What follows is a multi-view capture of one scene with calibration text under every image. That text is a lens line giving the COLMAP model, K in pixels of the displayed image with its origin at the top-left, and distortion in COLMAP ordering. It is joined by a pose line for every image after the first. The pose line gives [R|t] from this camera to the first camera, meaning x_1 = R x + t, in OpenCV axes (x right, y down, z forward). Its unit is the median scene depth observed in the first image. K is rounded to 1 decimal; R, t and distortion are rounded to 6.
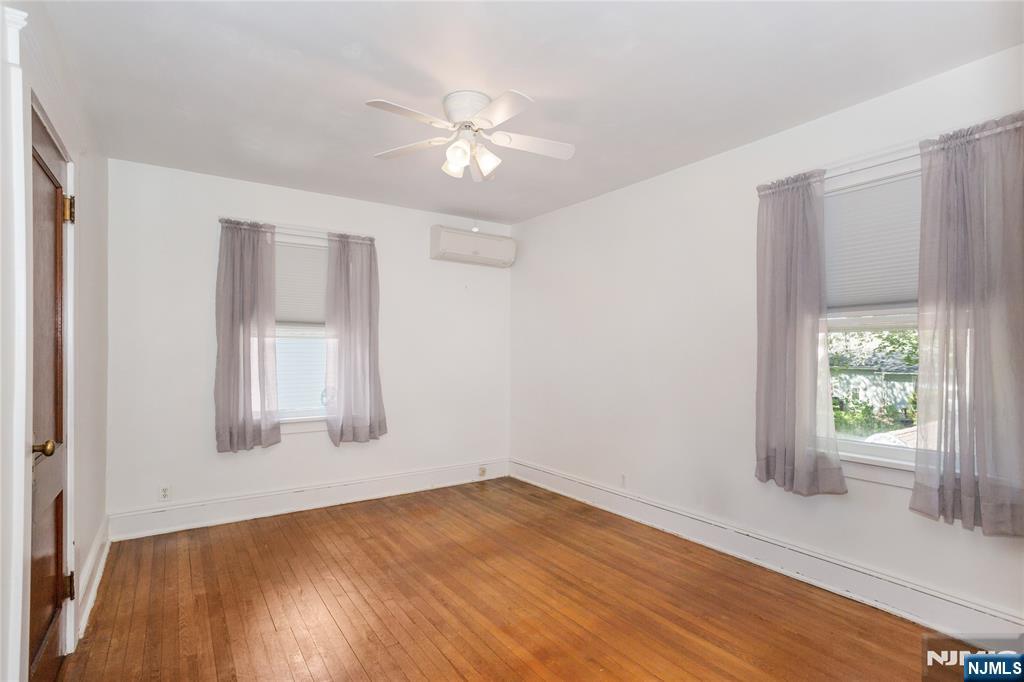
lens RADIAL K [[498.1, 0, 507.9], [0, 498.1, 357.5], [0, 0, 1]] dist [0.000190, -0.000048]
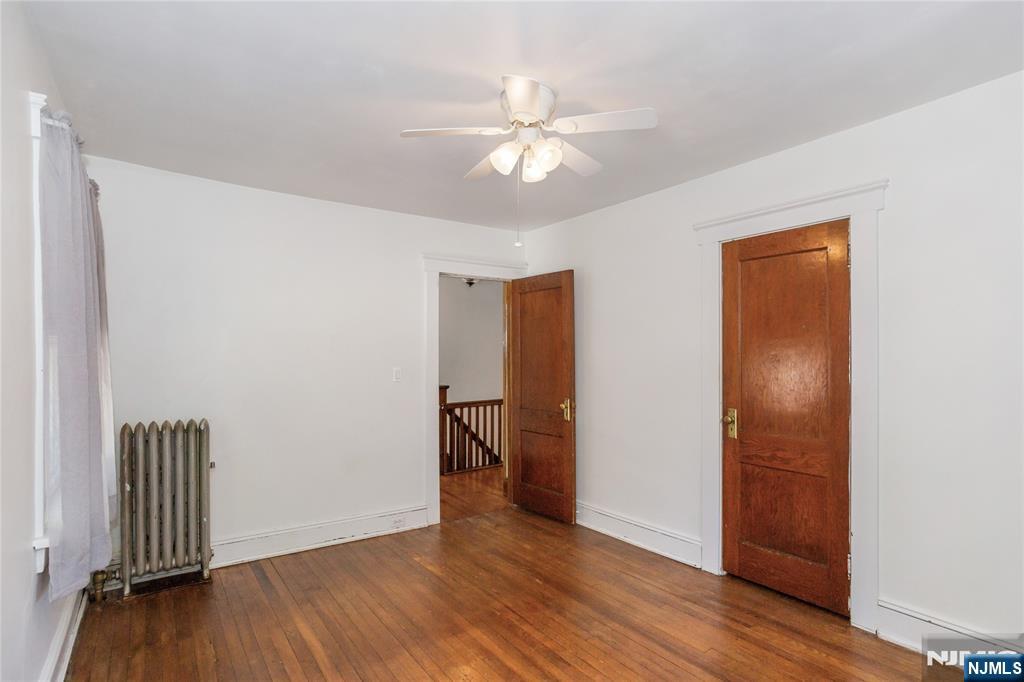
lens RADIAL K [[498.1, 0, 507.9], [0, 498.1, 357.5], [0, 0, 1]] dist [0.000190, -0.000048]
pose [[-0.999936, 0.003126, -0.010861, -0.037469], [0.003097, 0.999991, 0.002725, -0.049670], [0.010869, 0.002691, -0.999937, 2.054479]]
